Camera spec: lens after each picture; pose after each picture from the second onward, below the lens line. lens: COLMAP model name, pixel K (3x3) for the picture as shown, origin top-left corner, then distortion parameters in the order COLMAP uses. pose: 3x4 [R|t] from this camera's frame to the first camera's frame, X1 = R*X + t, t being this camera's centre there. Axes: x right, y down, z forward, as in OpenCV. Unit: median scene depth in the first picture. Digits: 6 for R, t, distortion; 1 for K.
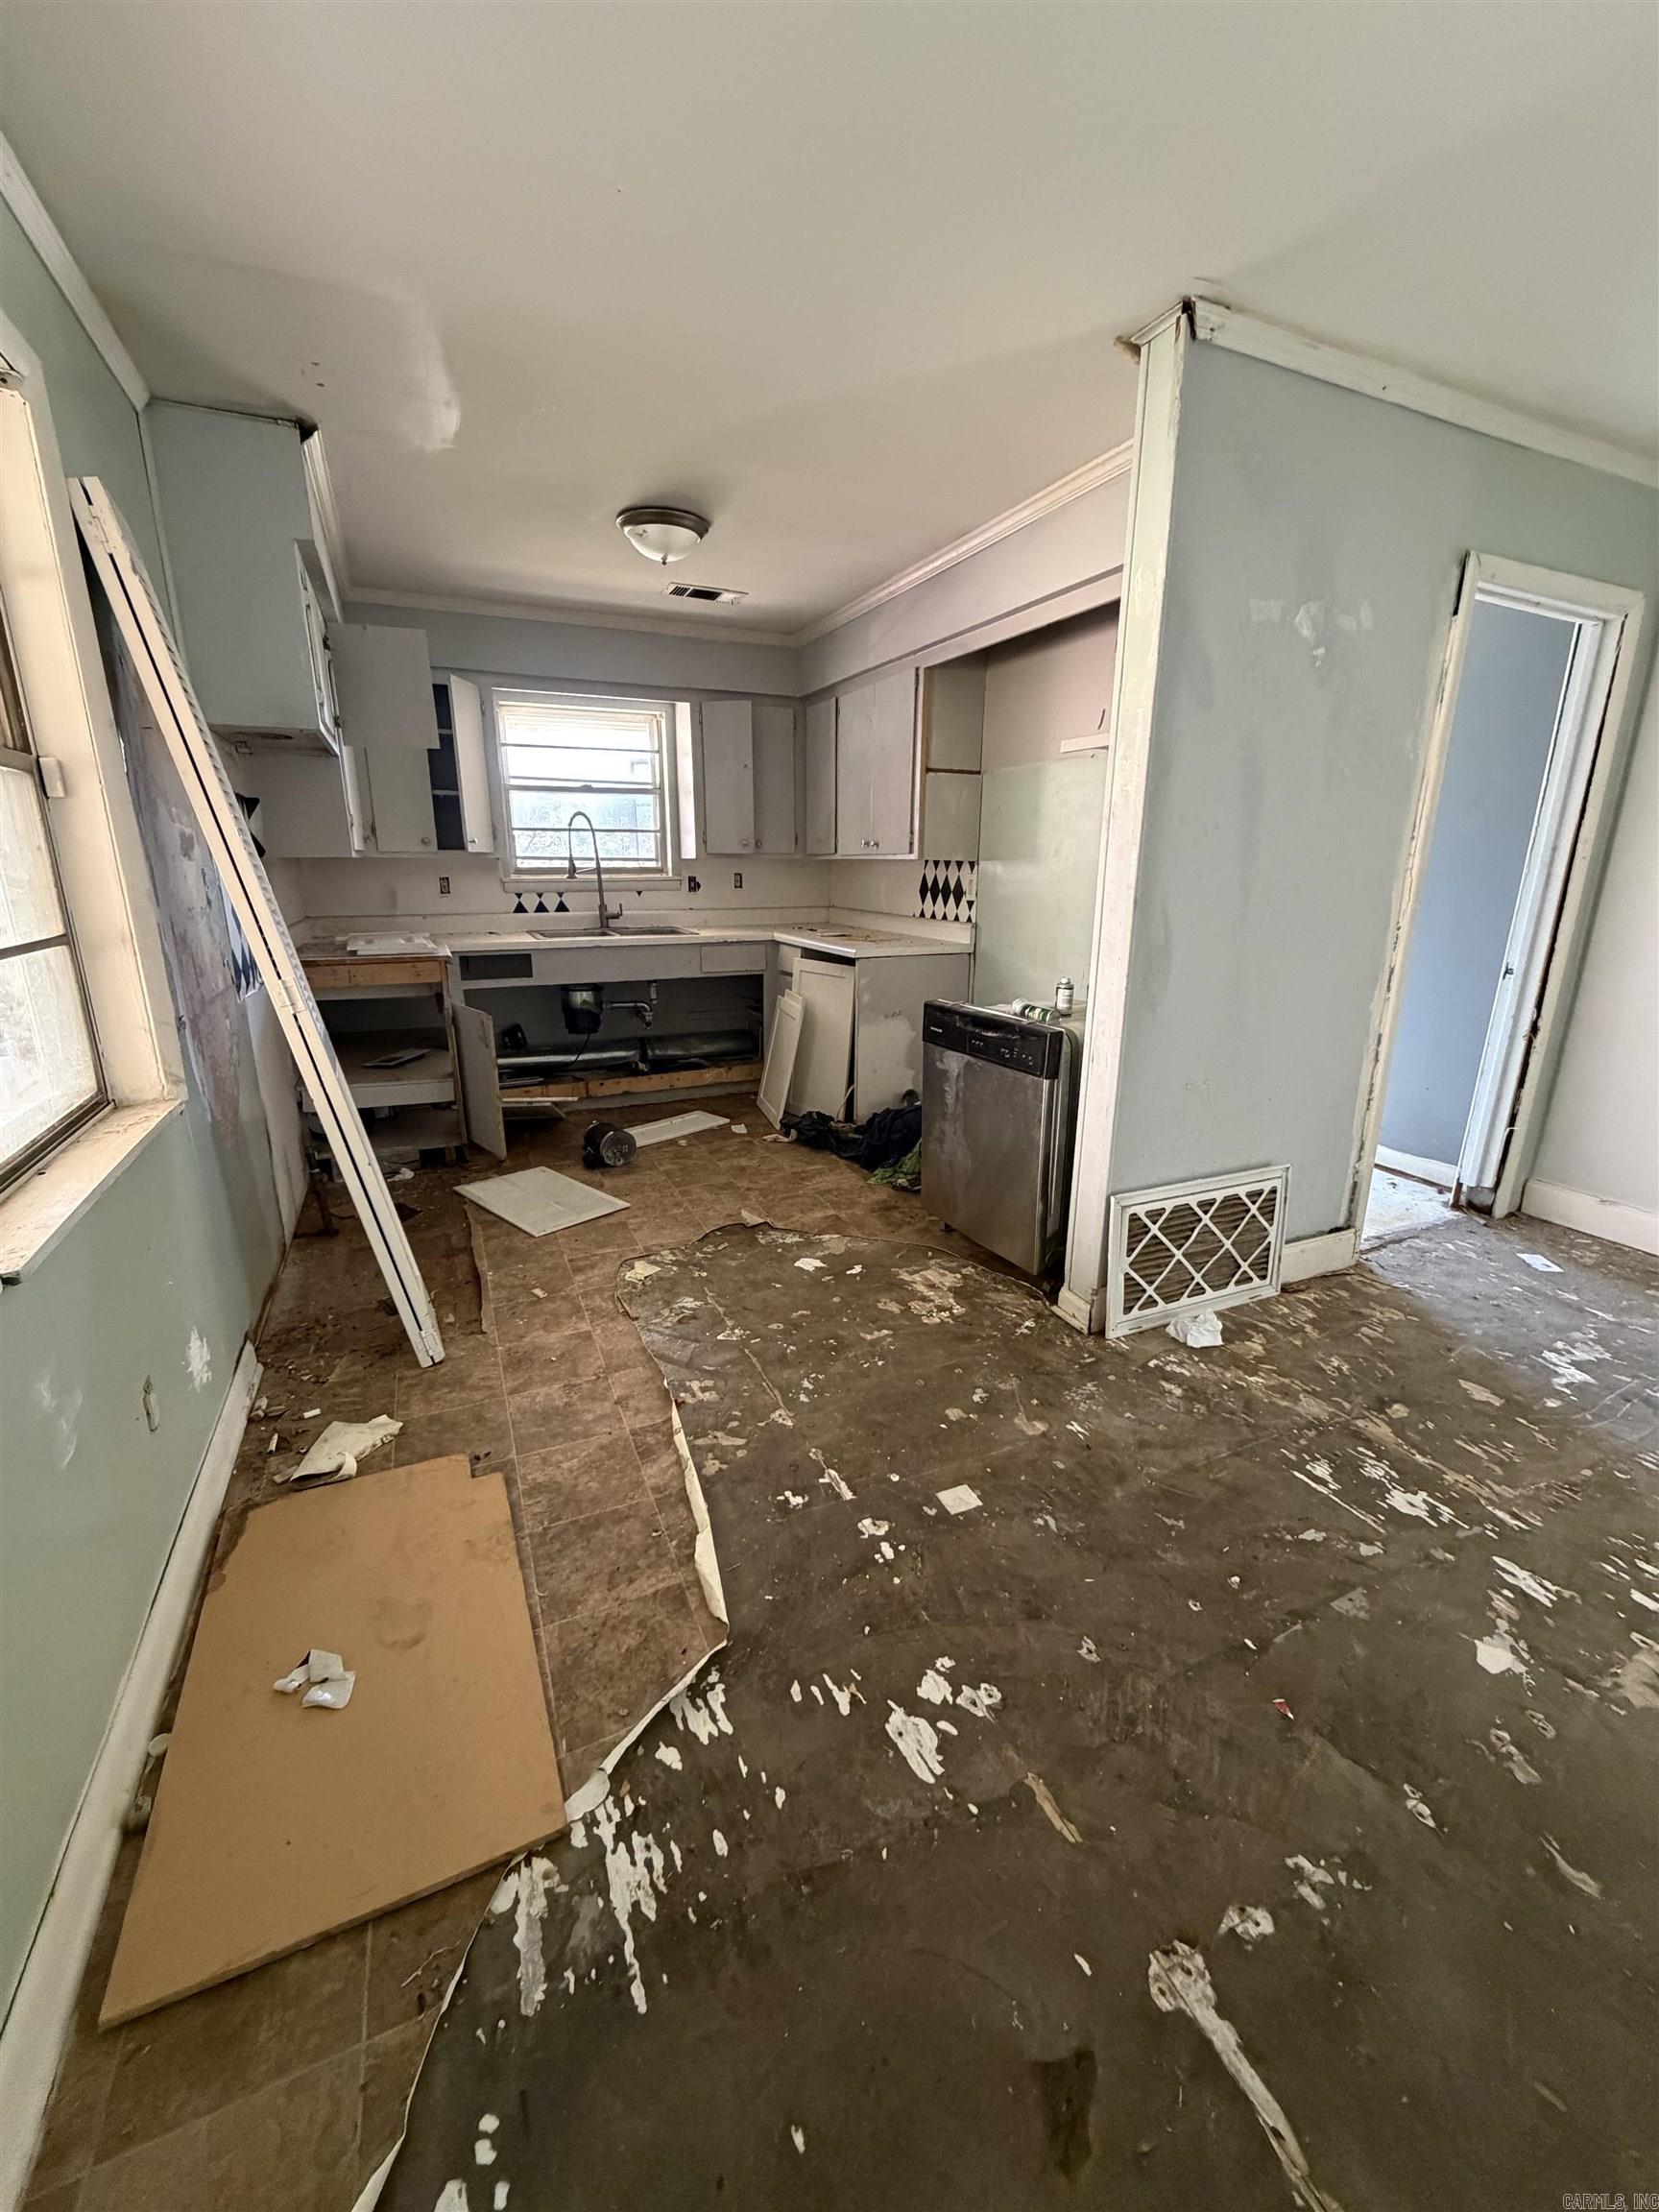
lens RADIAL K [[874.9, 0, 829.5], [0, 874.9, 1106.0], [0, 0, 1]] dist [-0.002541, 0.000058]
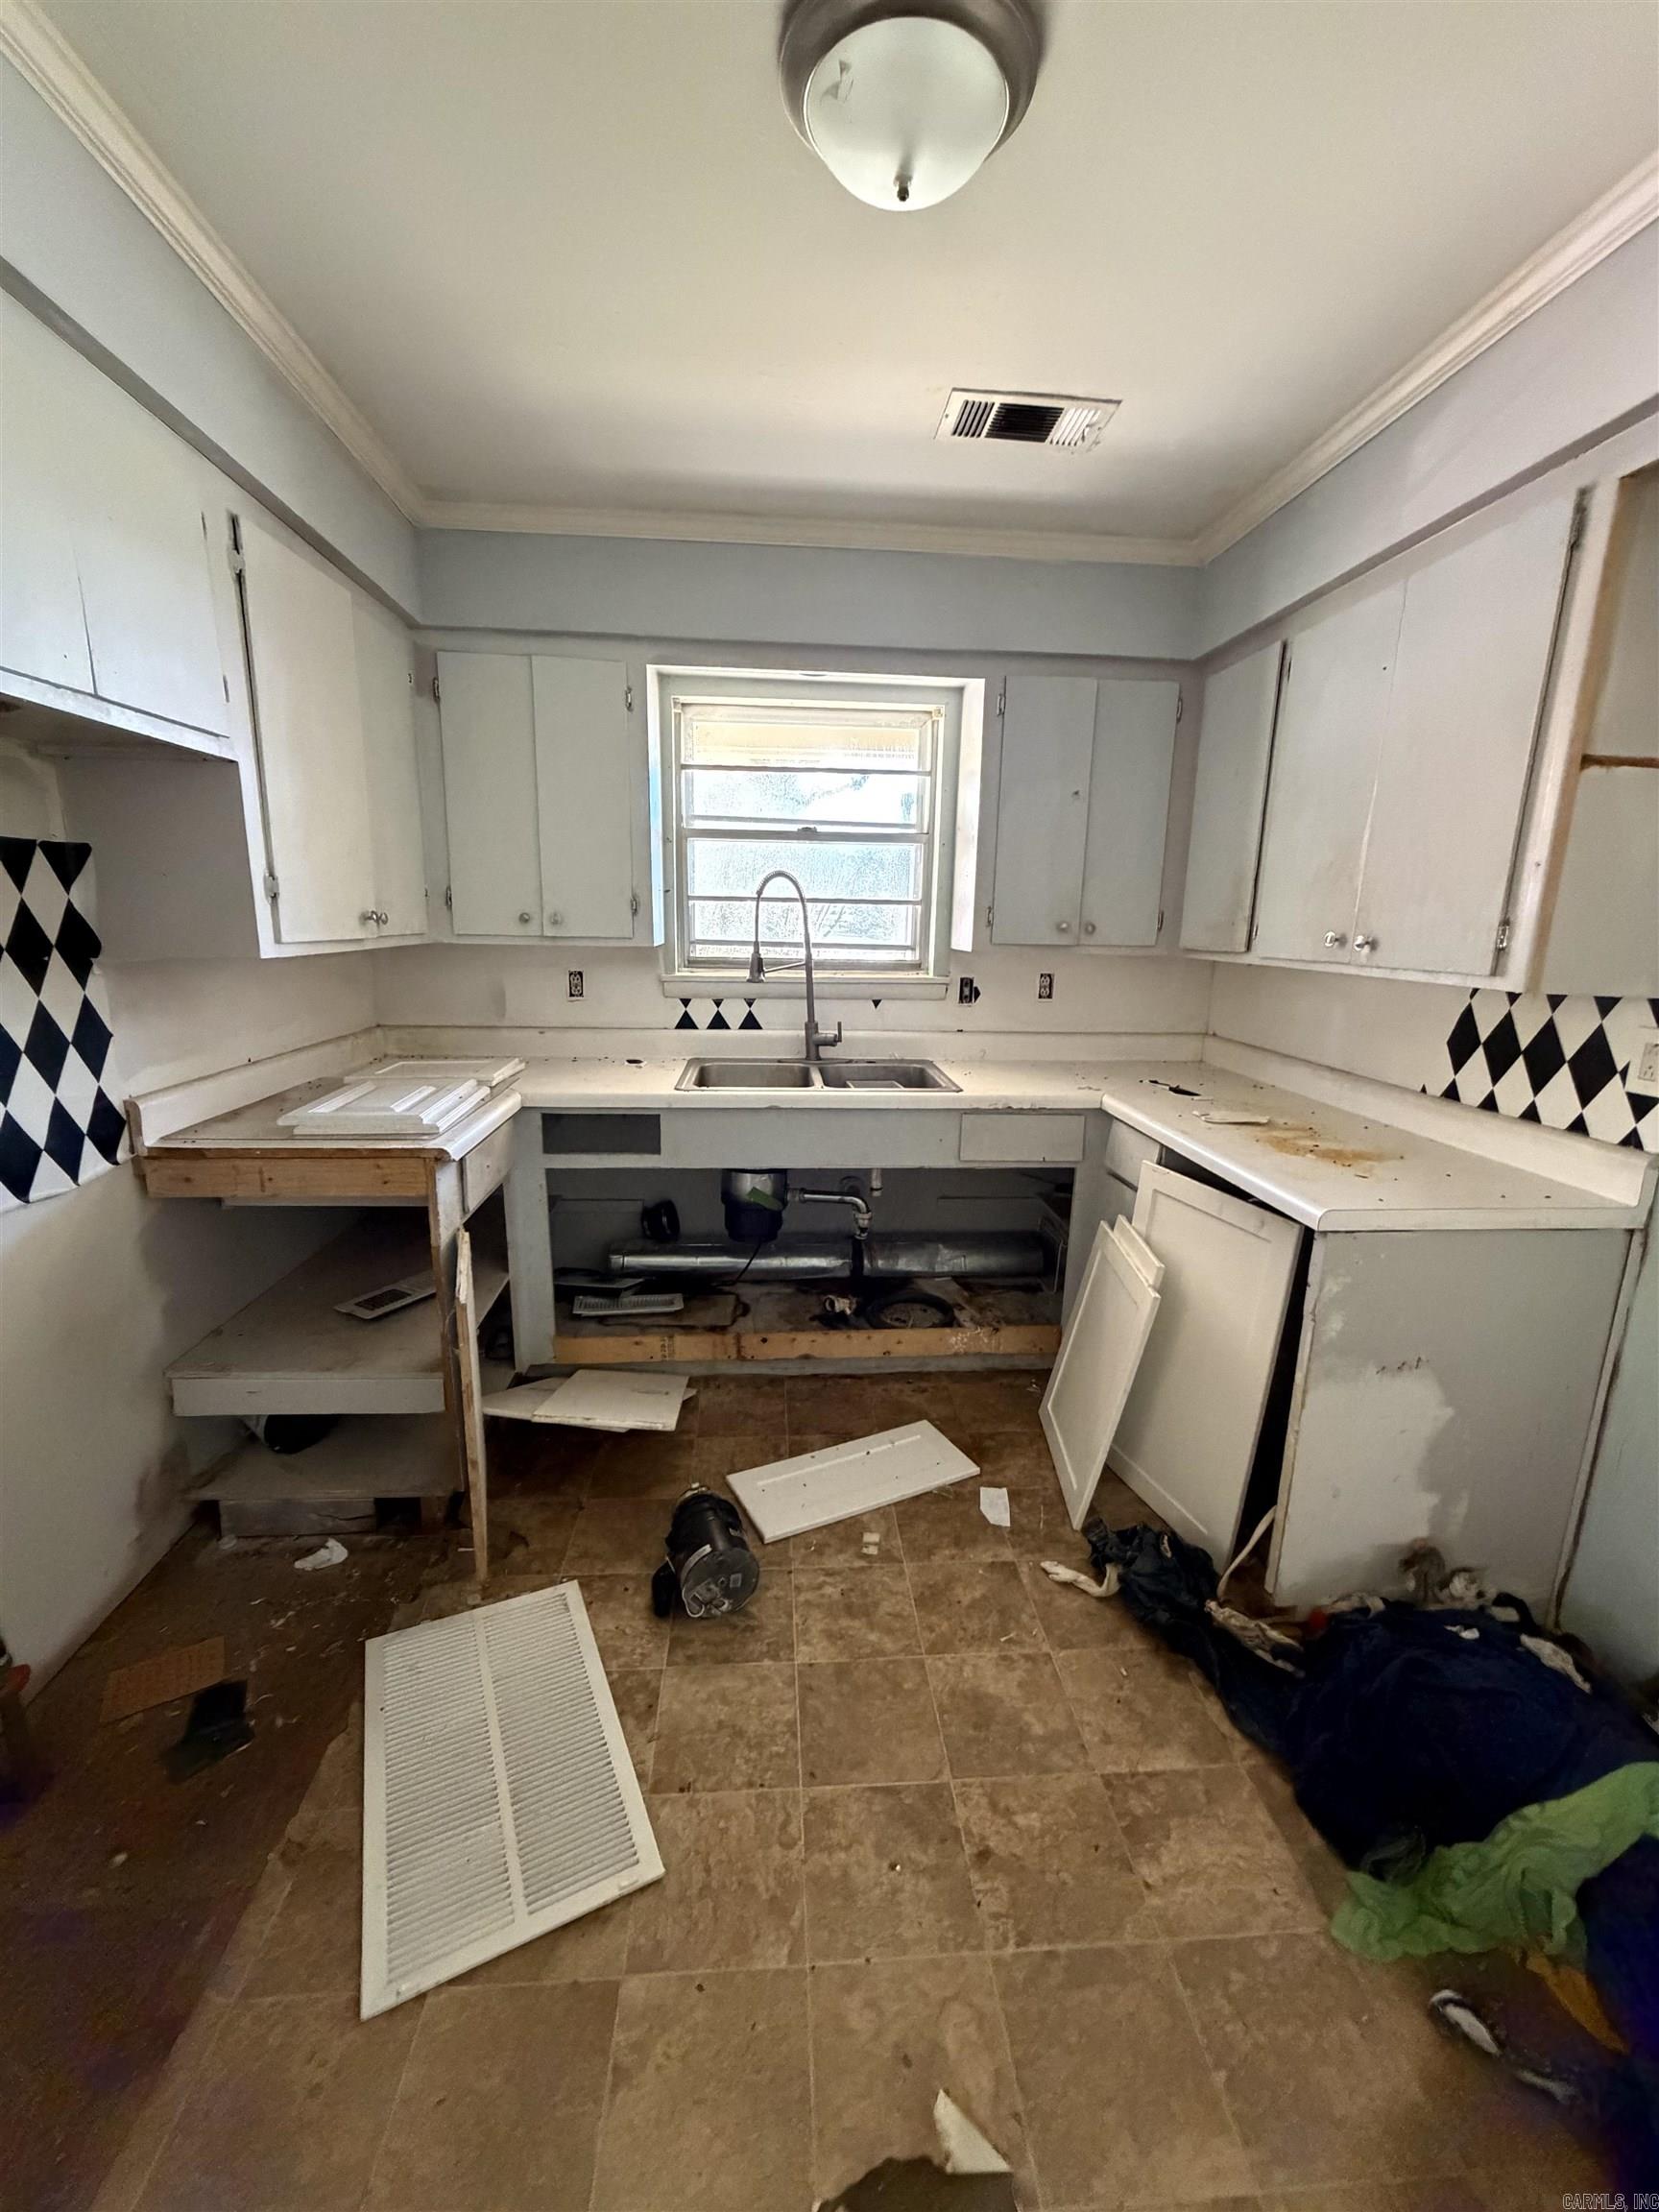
lens RADIAL K [[874.9, 0, 829.5], [0, 874.9, 1106.0], [0, 0, 1]] dist [-0.002541, 0.000058]
pose [[0.939409, 0.087915, -0.331332, -0.075681], [-0.108754, 0.993056, -0.044849, -0.261357], [0.325088, 0.078165, 0.942448, 0.780628]]
